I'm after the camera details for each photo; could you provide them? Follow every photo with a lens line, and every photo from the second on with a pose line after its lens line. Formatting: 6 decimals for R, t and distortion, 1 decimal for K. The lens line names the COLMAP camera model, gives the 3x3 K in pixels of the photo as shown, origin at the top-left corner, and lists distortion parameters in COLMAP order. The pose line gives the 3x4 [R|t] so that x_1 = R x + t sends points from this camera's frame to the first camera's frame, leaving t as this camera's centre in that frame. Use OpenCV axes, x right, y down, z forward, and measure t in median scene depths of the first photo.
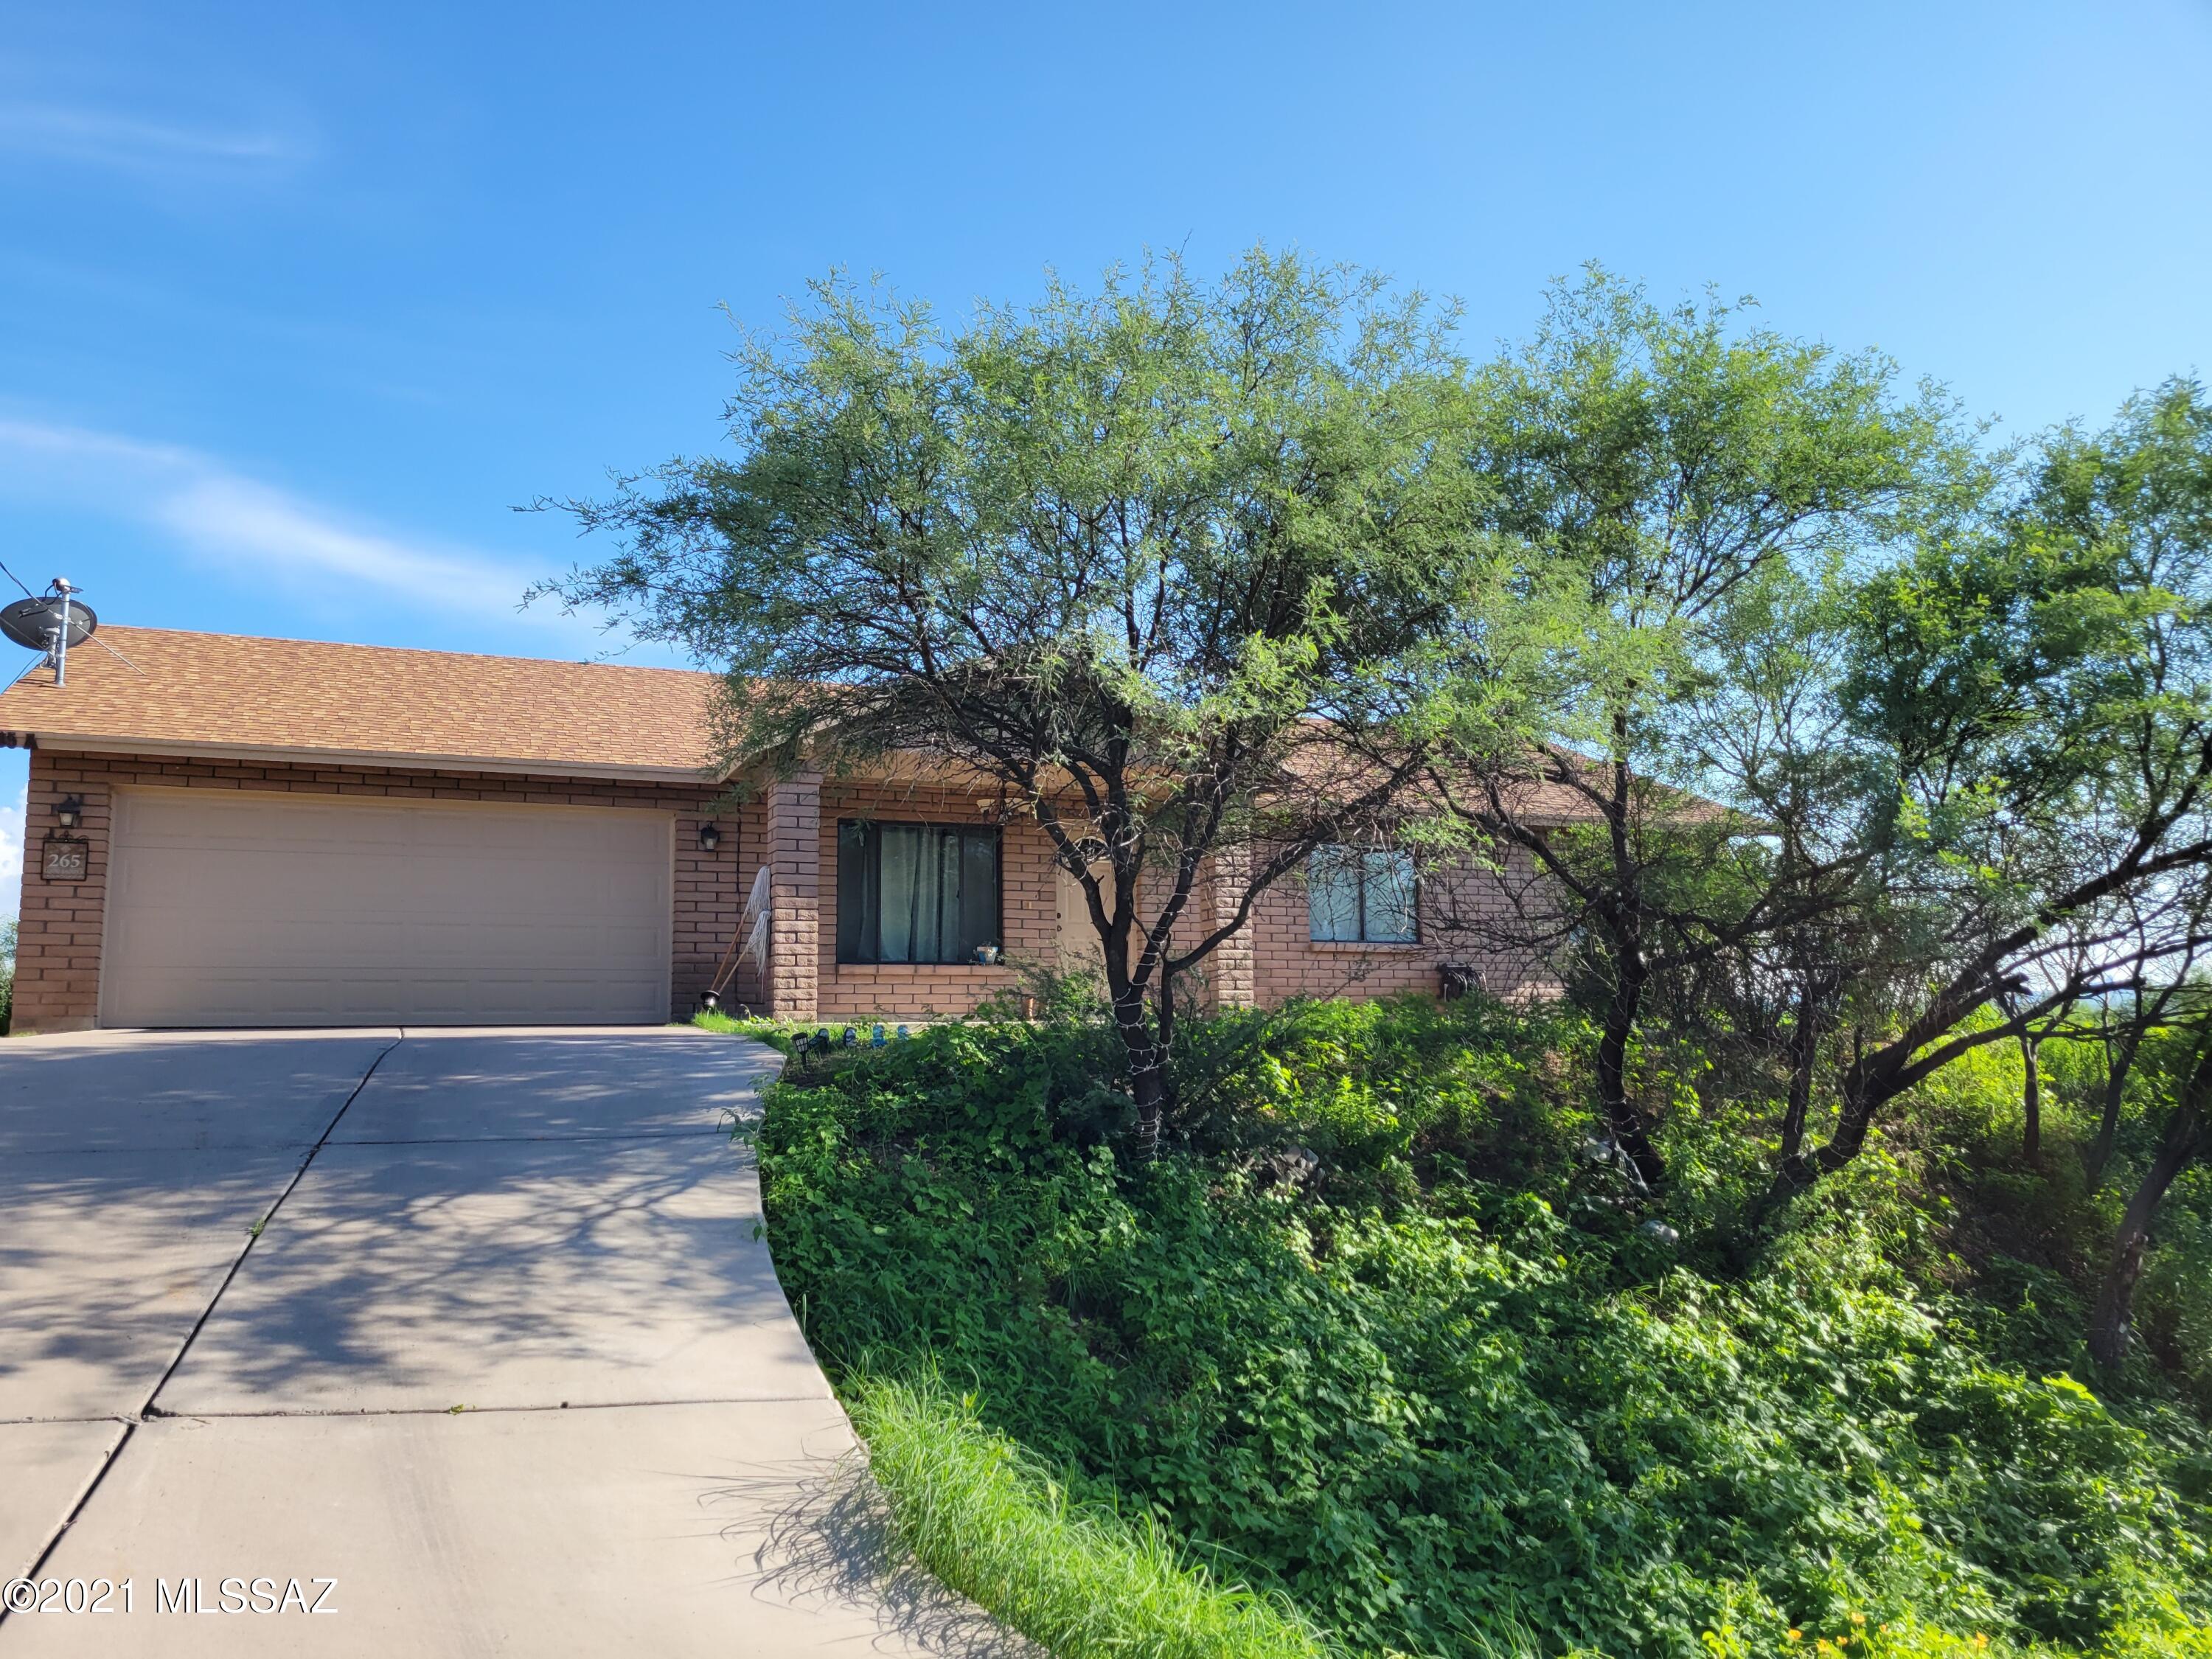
lens RADIAL K [[1680.8, 0, 1088.5], [0, 1680.8, 819.2], [0, 0, 1]] dist [0.061257, -0.038586]
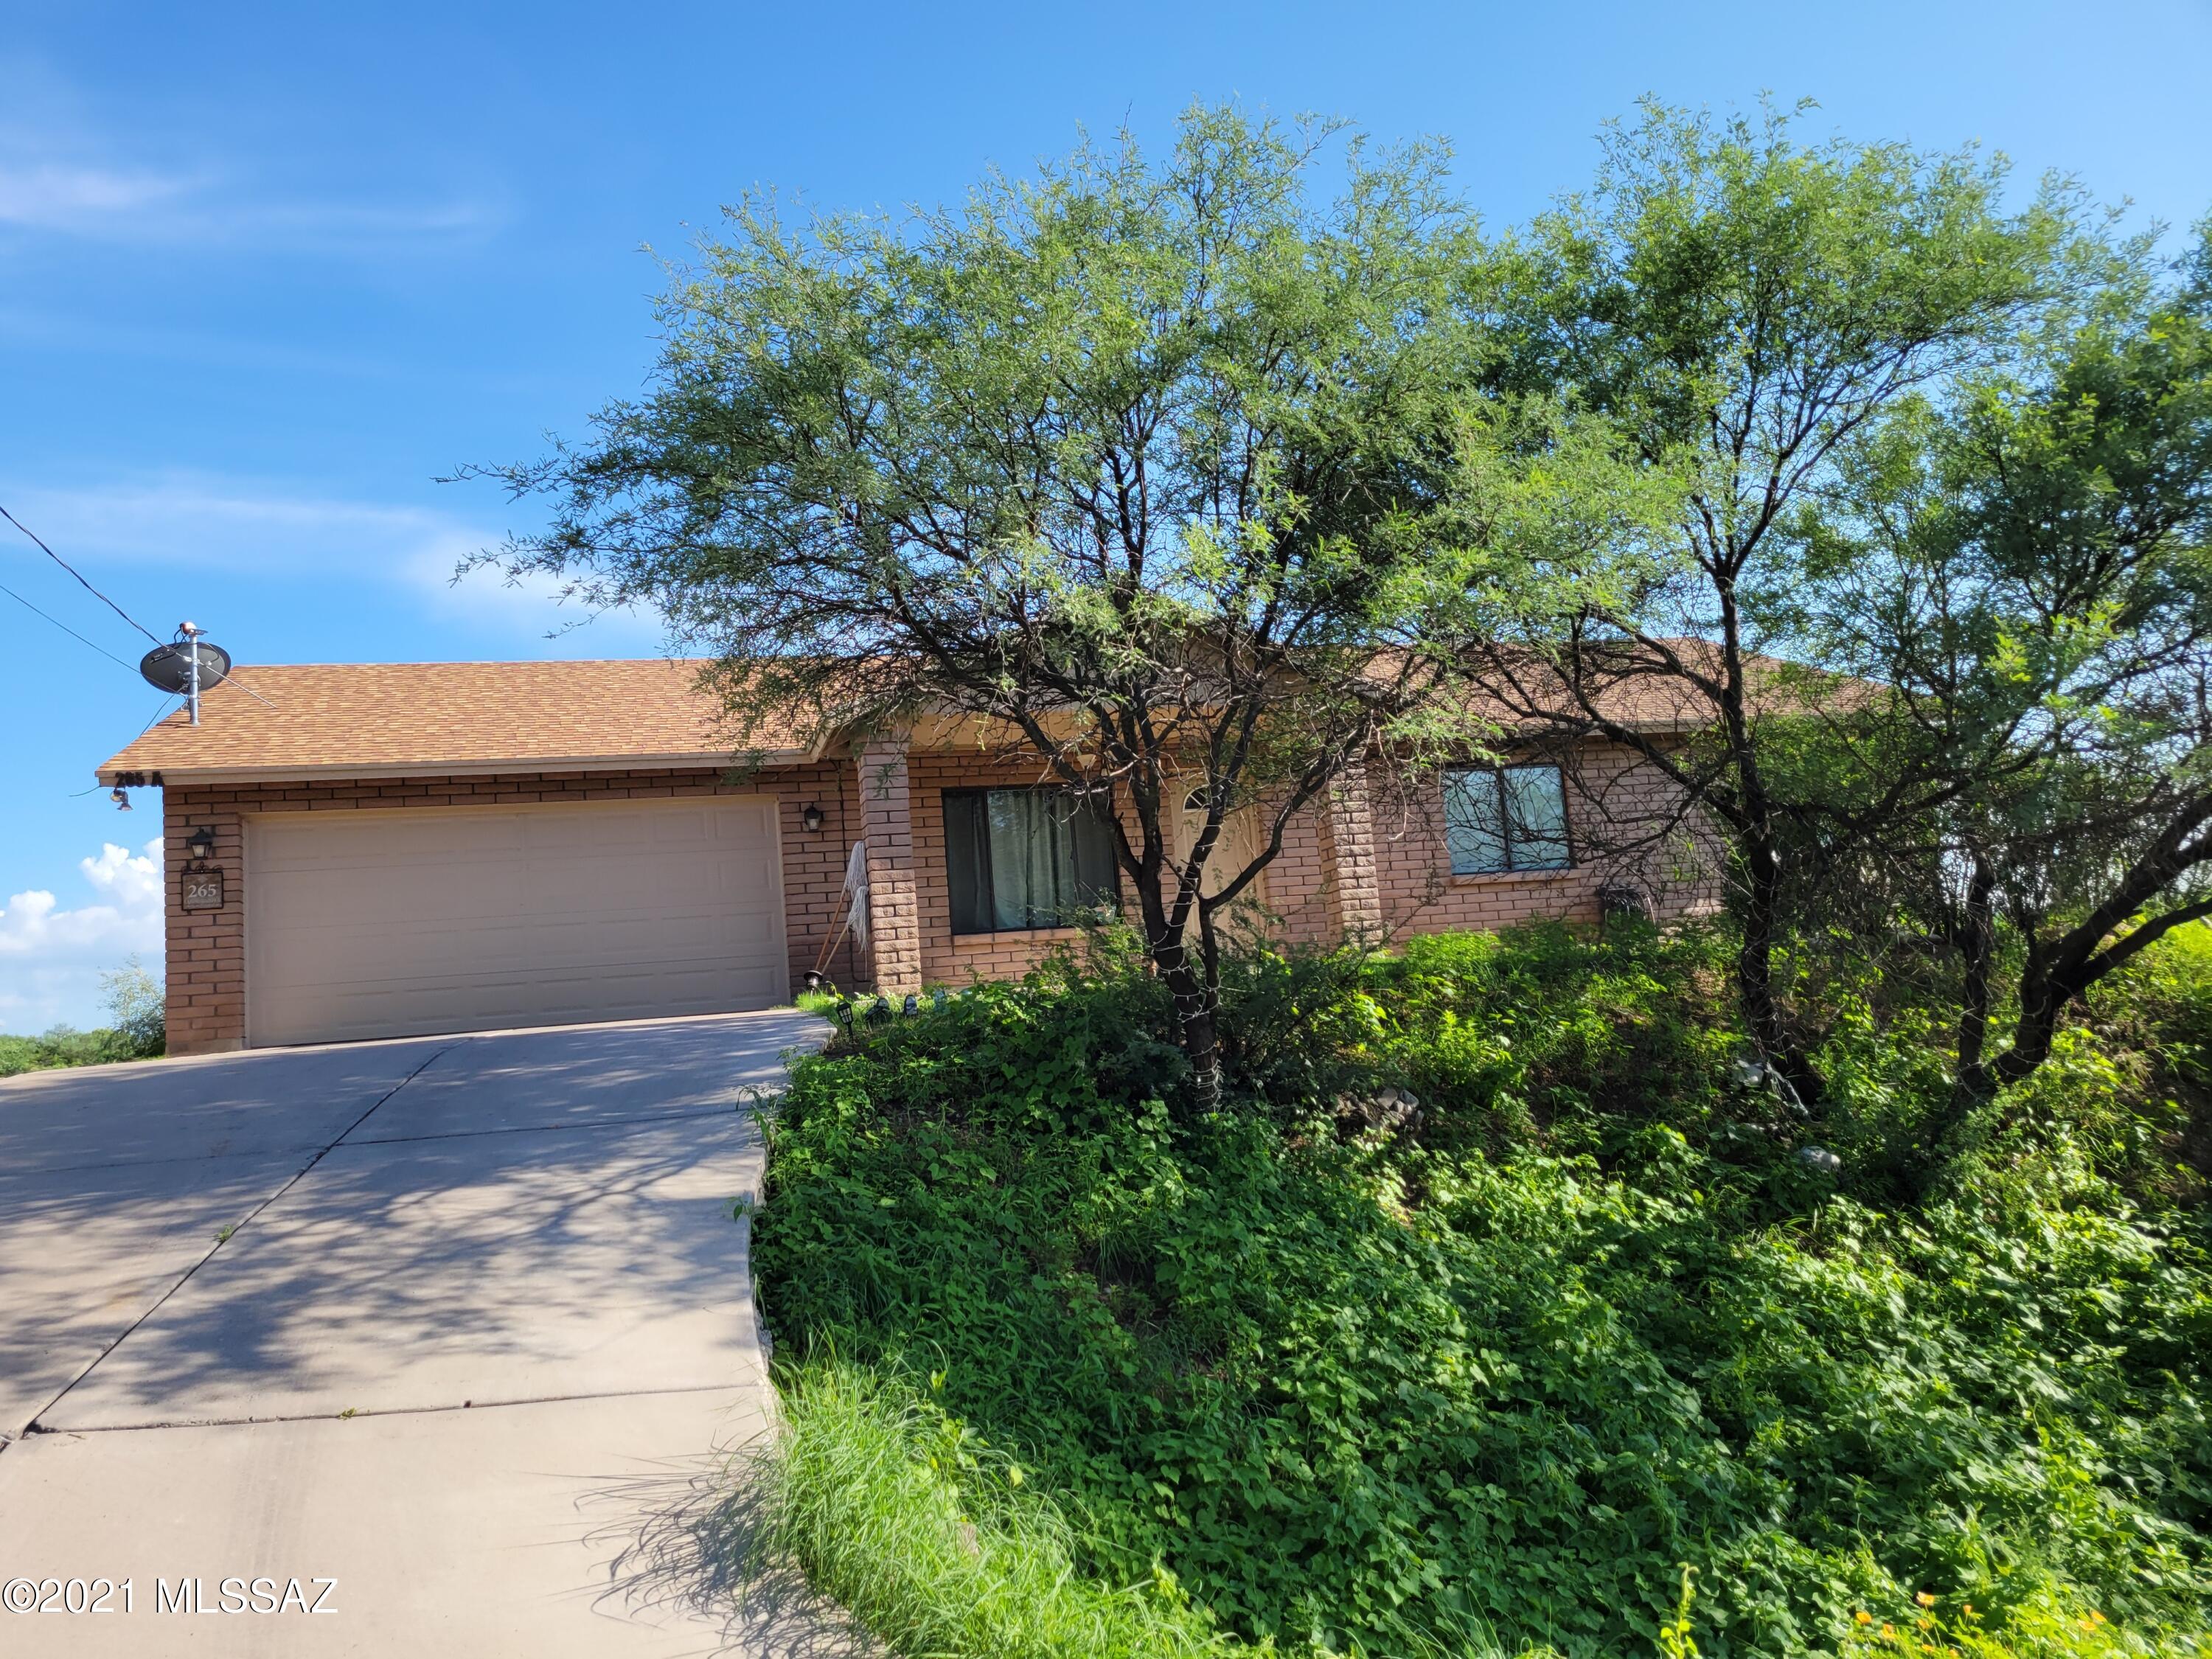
lens RADIAL K [[1680.8, 0, 1070.3], [0, 1680.8, 801.3], [0, 0, 1]] dist [0.061257, -0.038586]
pose [[0.987065, -0.086451, -0.135016, 0.093197], [0.087354, 0.996177, 0.000769, 0.021220], [0.134433, -0.012554, 0.990843, 0.060267]]
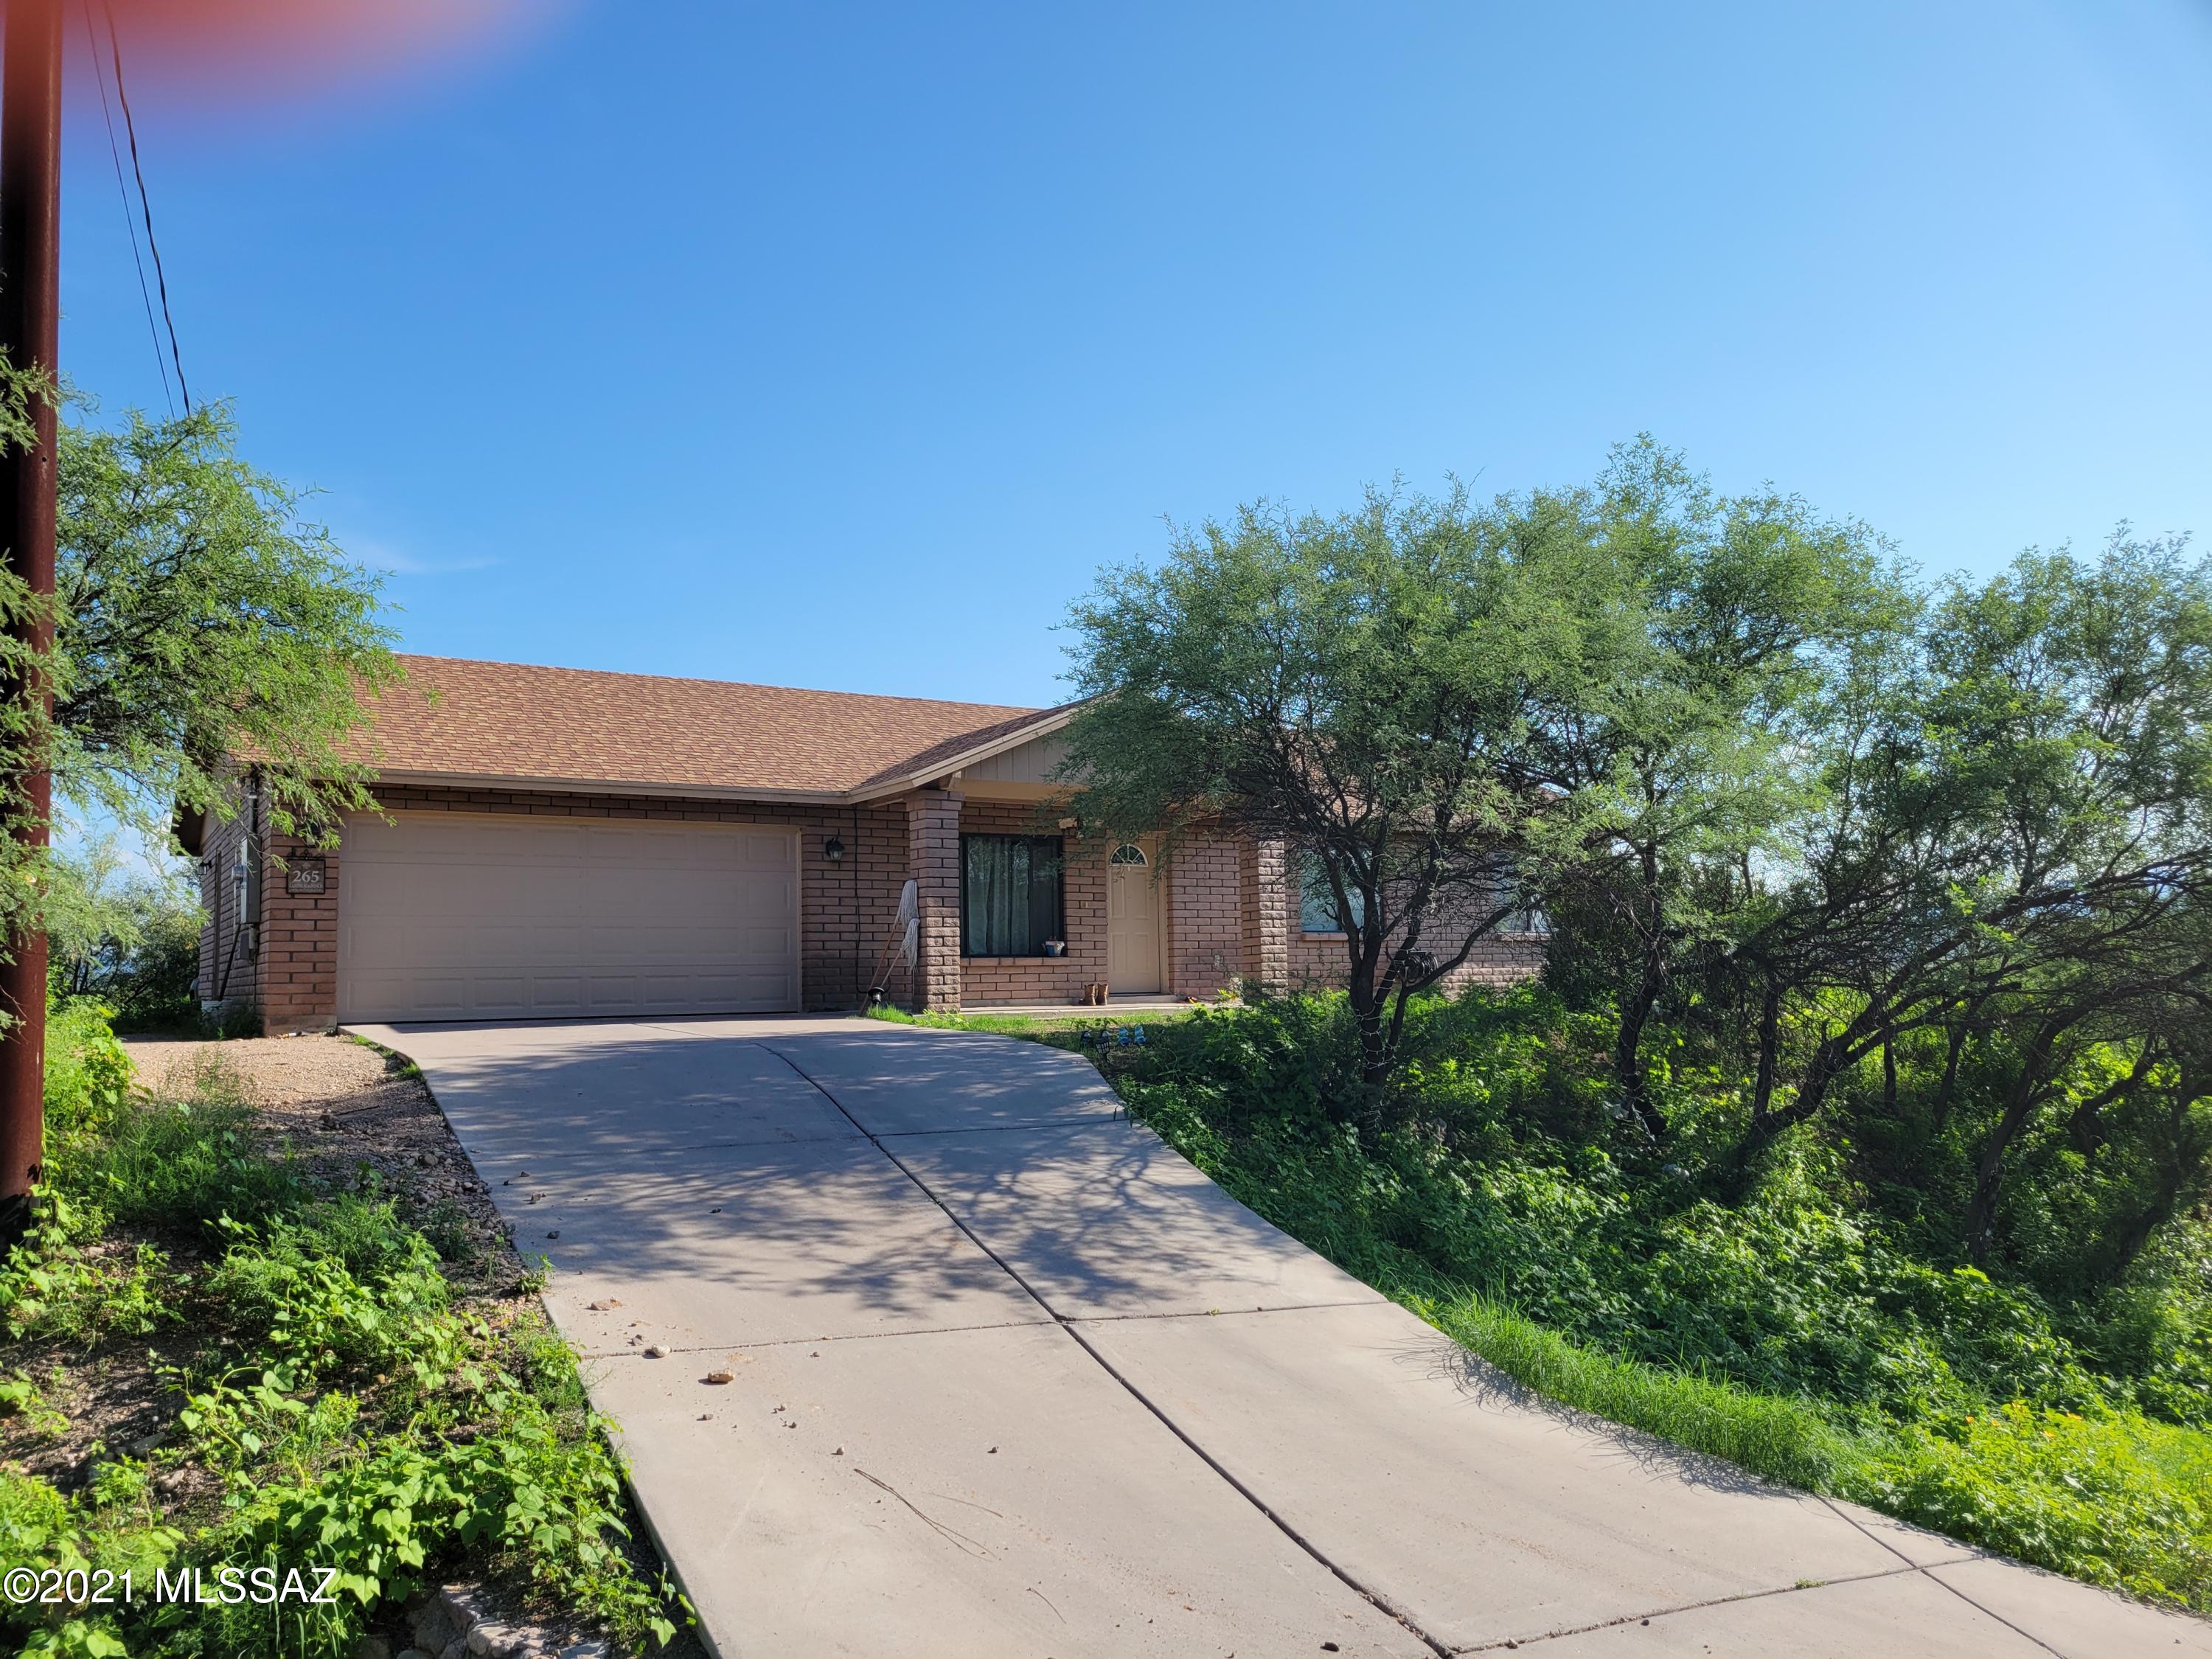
lens RADIAL K [[1680.8, 0, 1092.5], [0, 1680.8, 840.3], [0, 0, 1]] dist [0.061257, -0.038586]
pose [[0.986544, 0.006907, 0.163349, -0.374590], [-0.014712, 0.998804, 0.046620, -0.081204], [-0.162831, -0.048396, 0.985466, -0.251102]]
